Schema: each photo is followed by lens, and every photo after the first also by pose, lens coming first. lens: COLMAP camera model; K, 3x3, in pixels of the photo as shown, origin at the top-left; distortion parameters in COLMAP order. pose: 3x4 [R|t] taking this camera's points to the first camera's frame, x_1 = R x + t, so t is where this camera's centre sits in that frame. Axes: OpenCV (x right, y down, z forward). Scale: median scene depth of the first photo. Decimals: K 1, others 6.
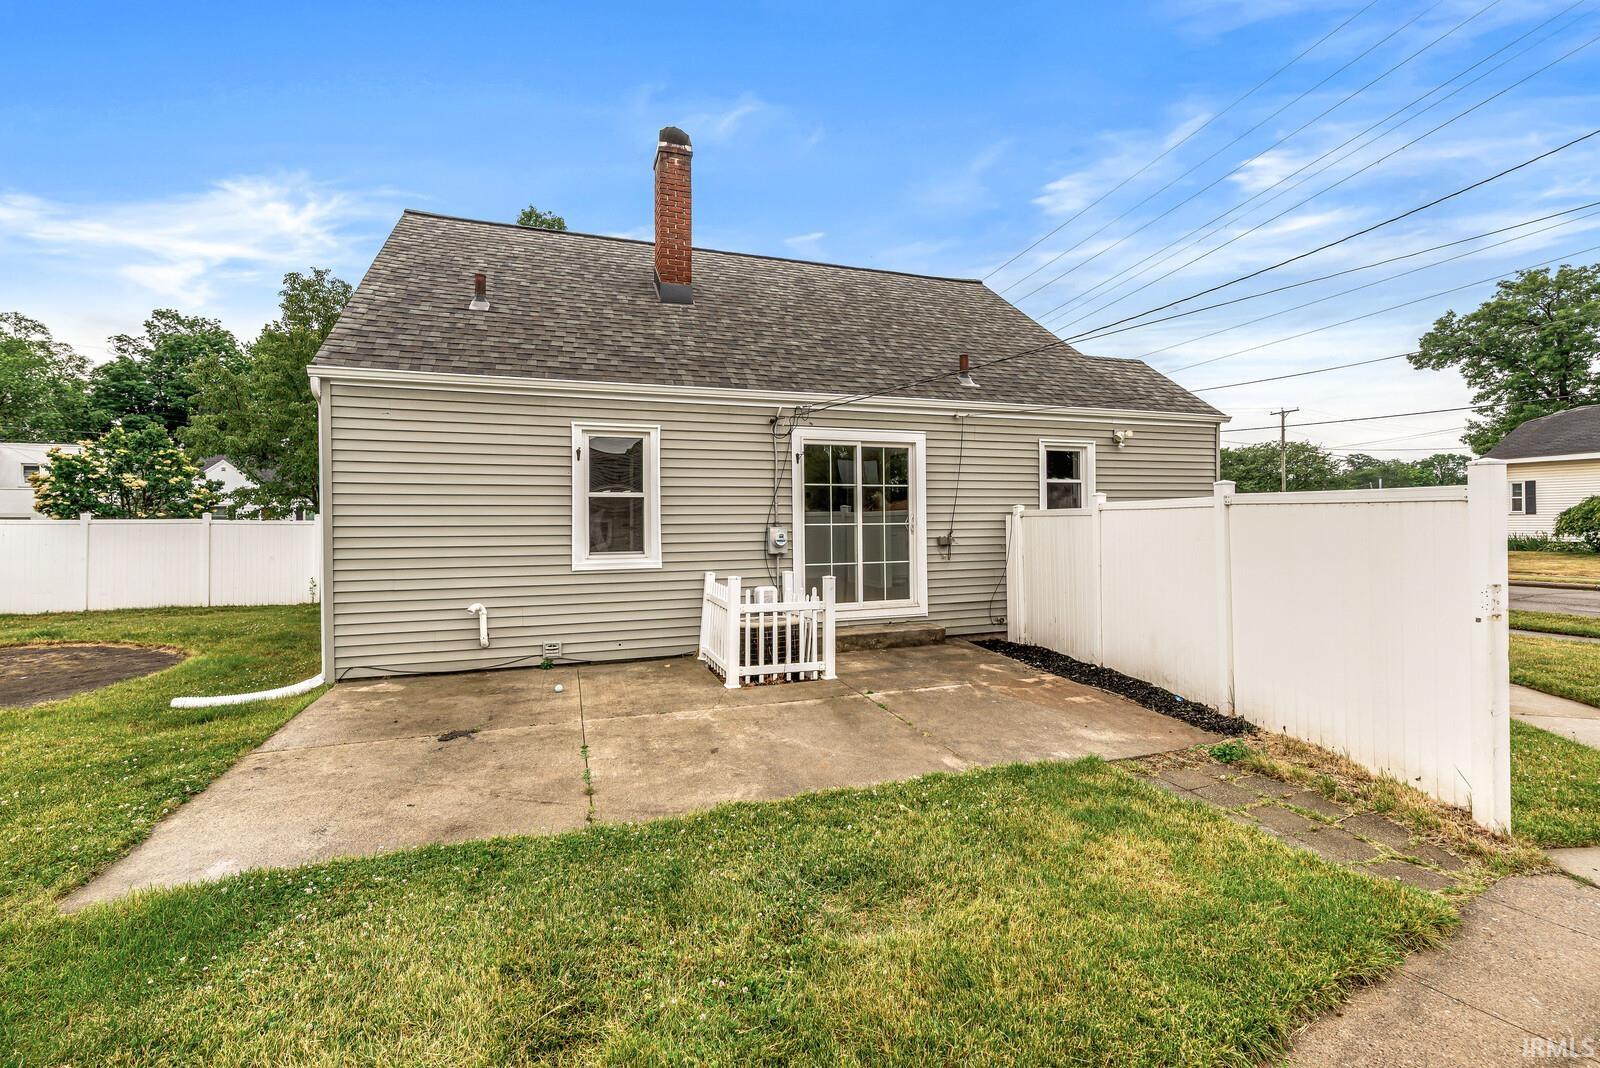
lens RADIAL K [[683.2, 0, 800.0], [0, 683.2, 534.0], [0, 0, 1]] dist [-0.000601, -0.000175]
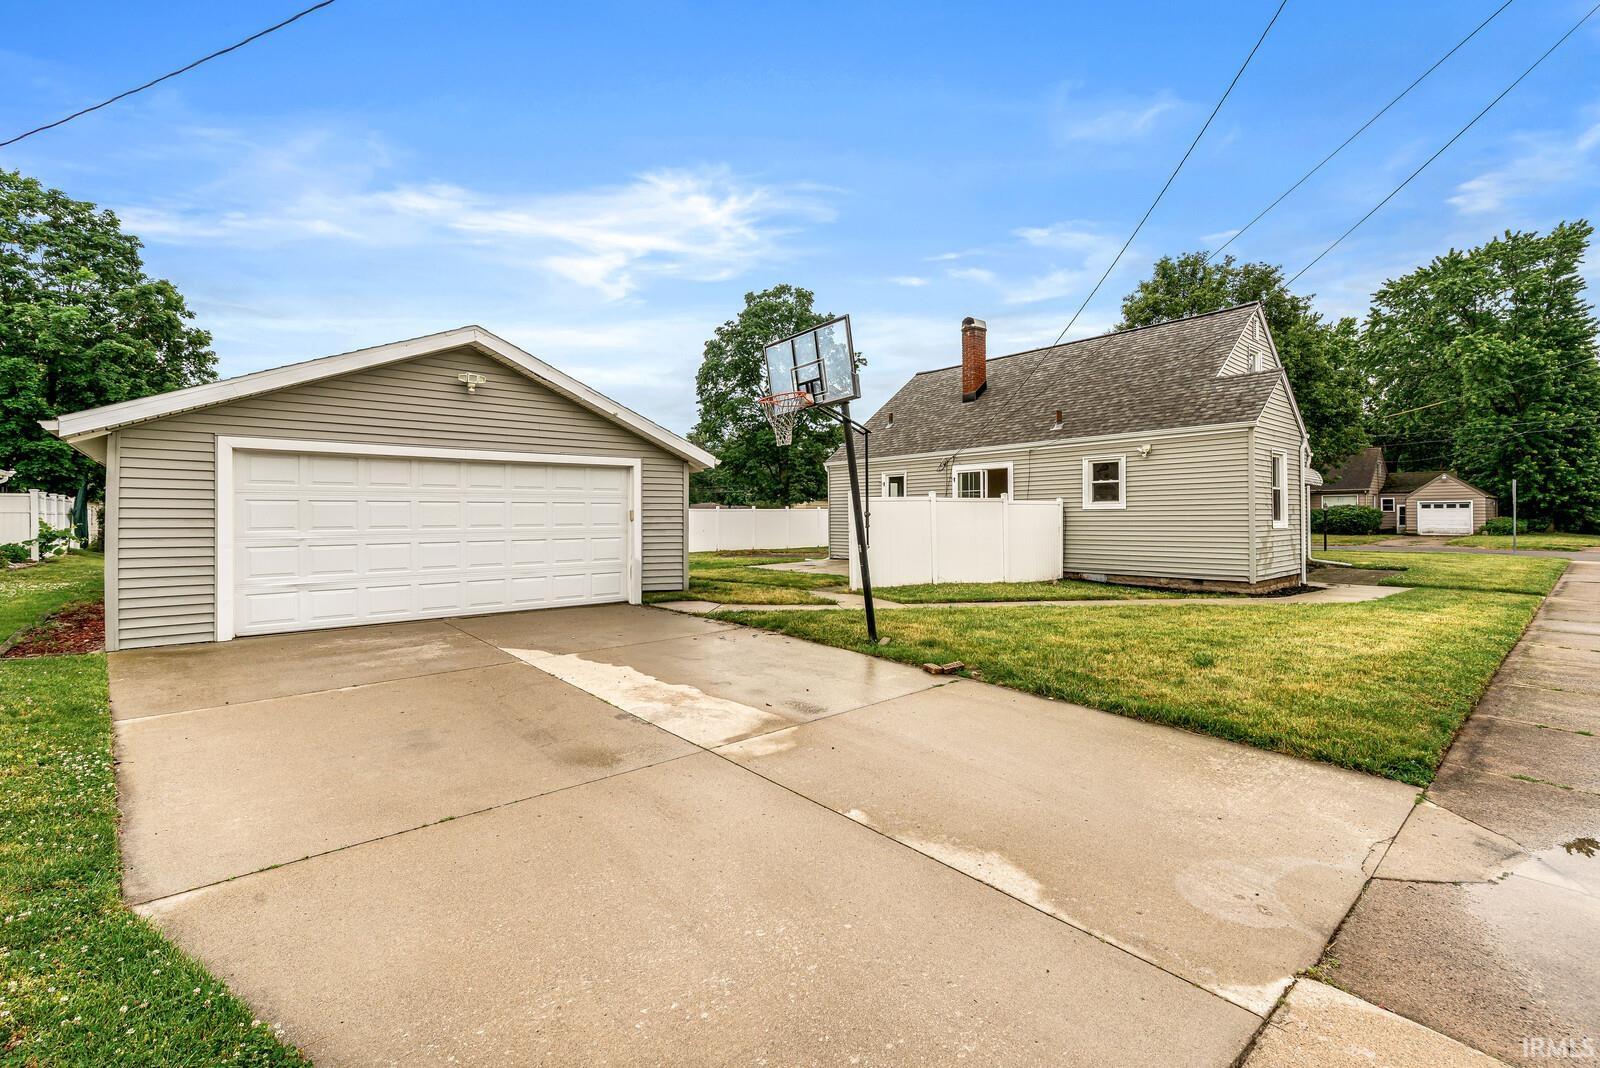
lens RADIAL K [[680.0, 0, 795.7], [0, 680.0, 513.8], [0, 0, 1]] dist [-0.001225, -0.000093]
pose [[0.362713, -0.001509, -0.931900, 1.983546], [-0.008905, 0.999947, -0.005085, 0.015474], [0.931858, 0.010143, 0.362680, -0.285044]]
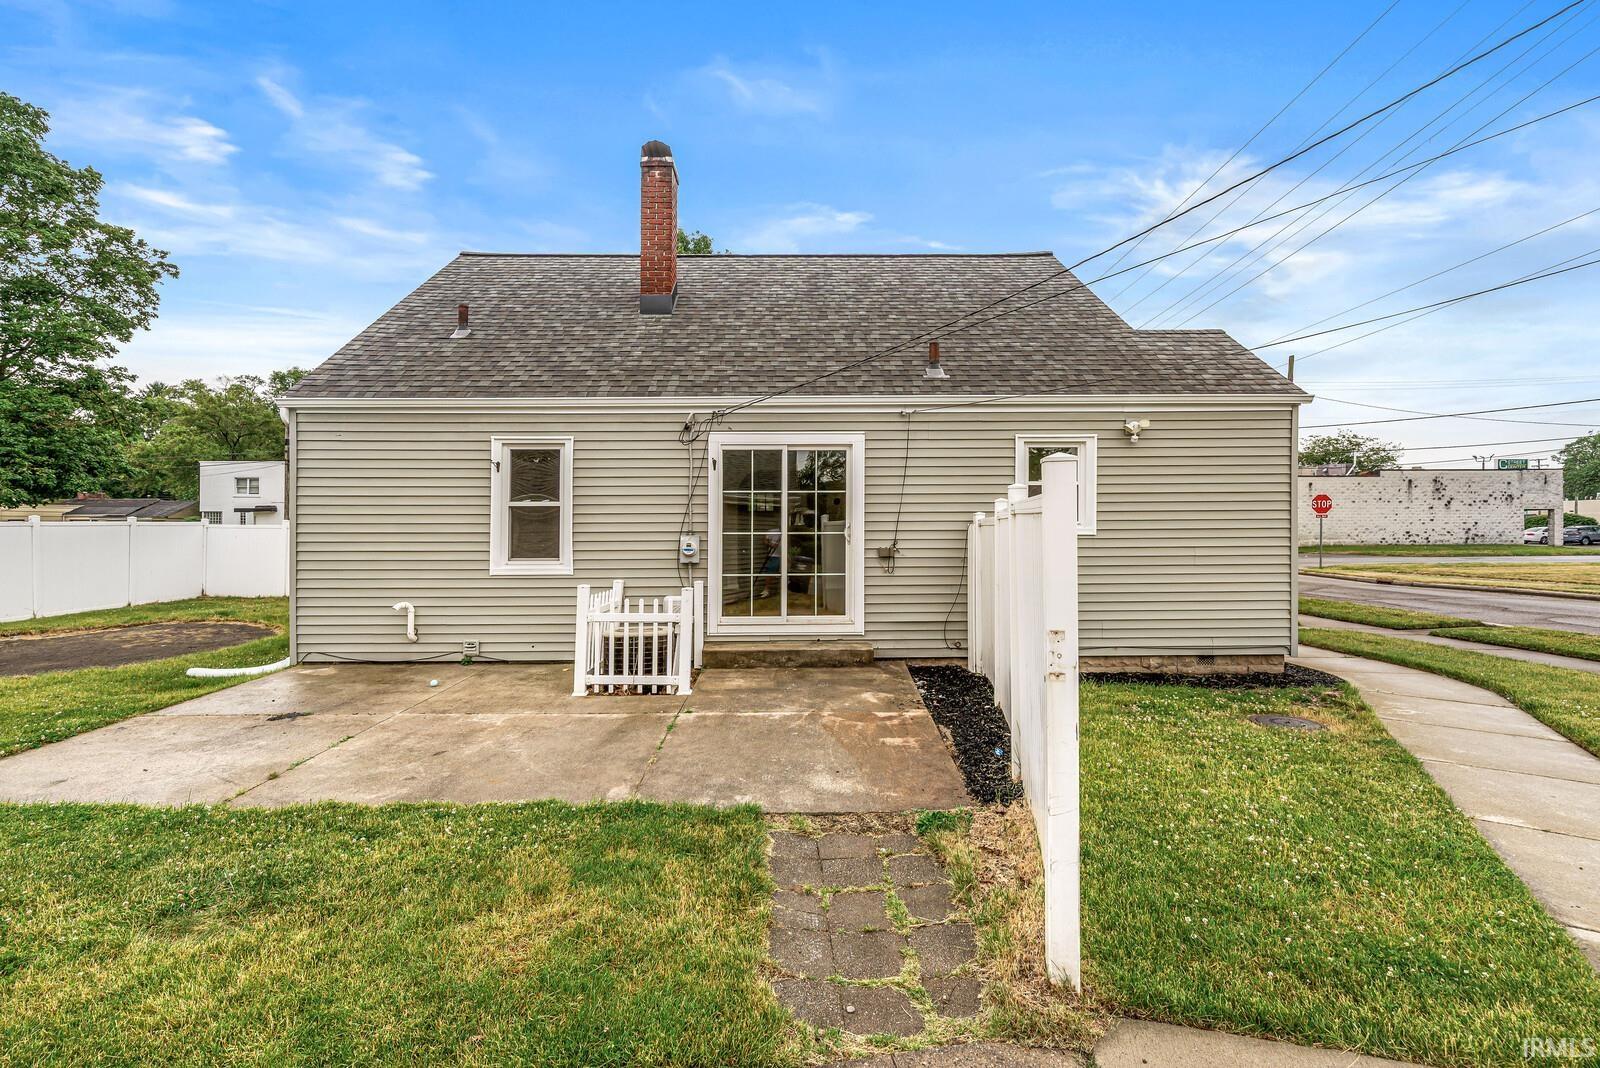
lens RADIAL K [[700.6, 0, 794.4], [0, 700.6, 538.4], [0, 0, 1]] dist [-0.000934, -0.000191]
pose [[0.949433, 0.009318, -0.313832, 0.447126], [-0.009596, 0.999954, 0.000660, -0.008783], [0.313824, 0.002385, 0.949478, 0.100542]]
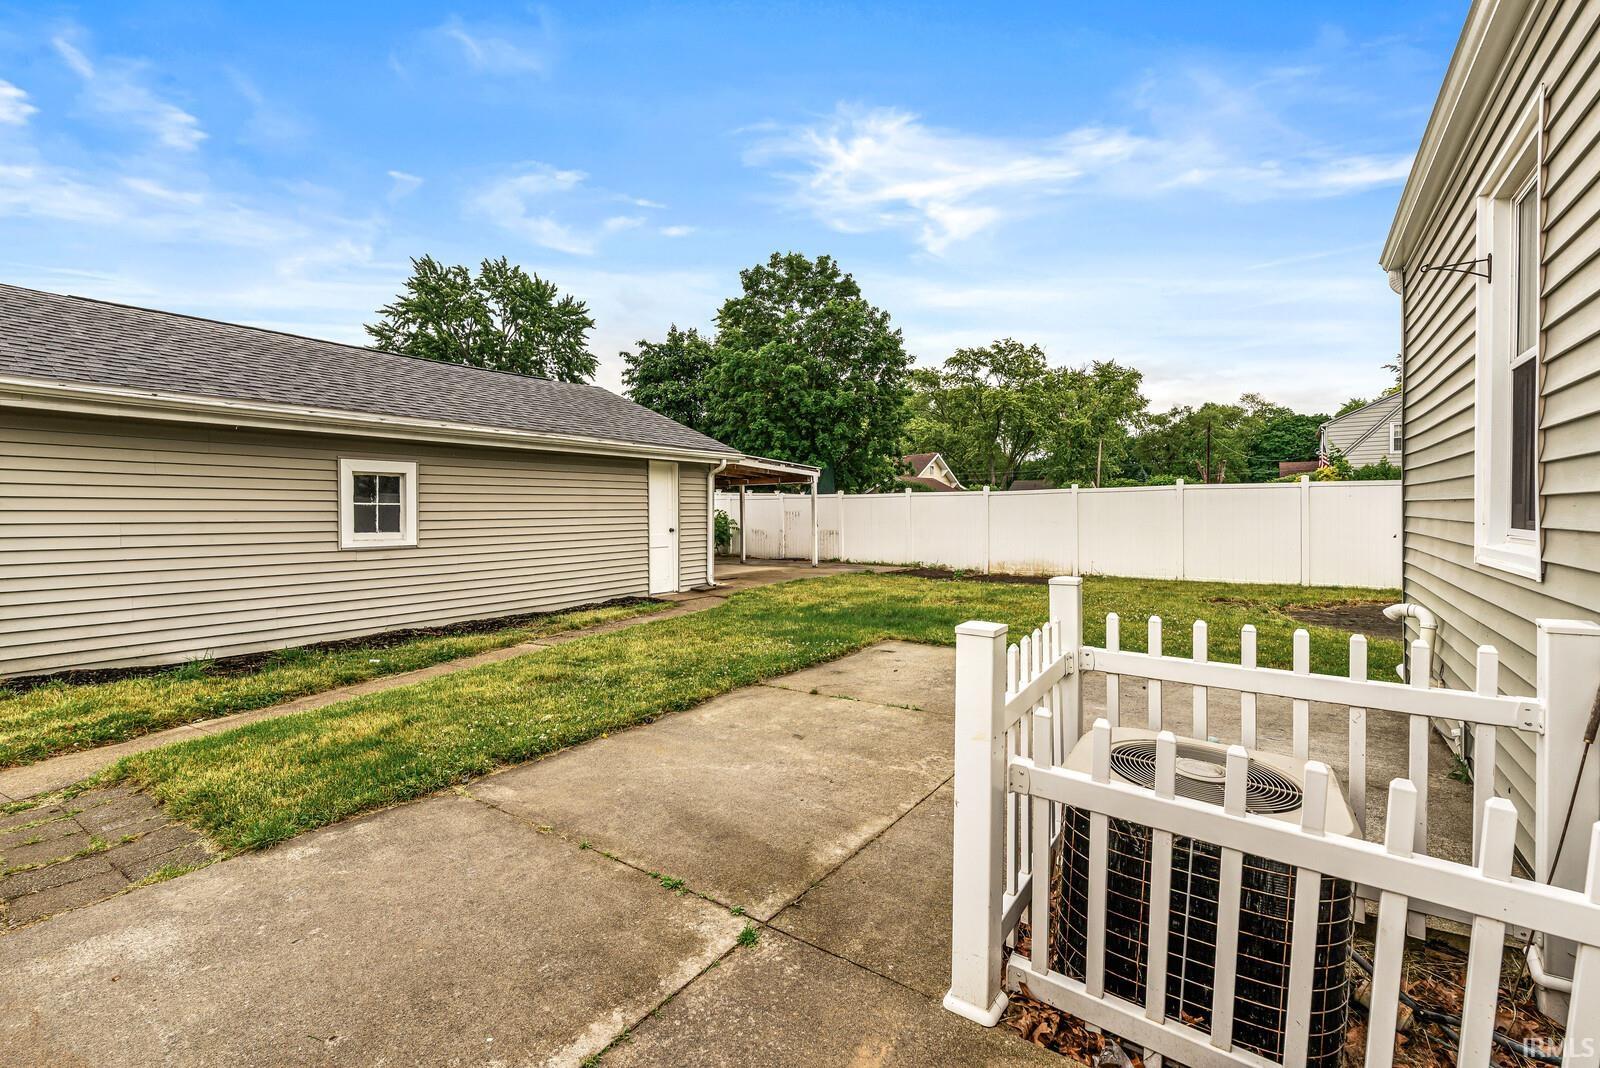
lens RADIAL K [[680.0, 0, 795.7], [0, 680.0, 513.8], [0, 0, 1]] dist [-0.001225, -0.000093]
pose [[-0.821256, 0.016799, -0.570312, 0.222803], [0.005044, 0.999741, 0.022184, 0.012736], [0.570537, 0.015343, -0.821128, 1.056597]]
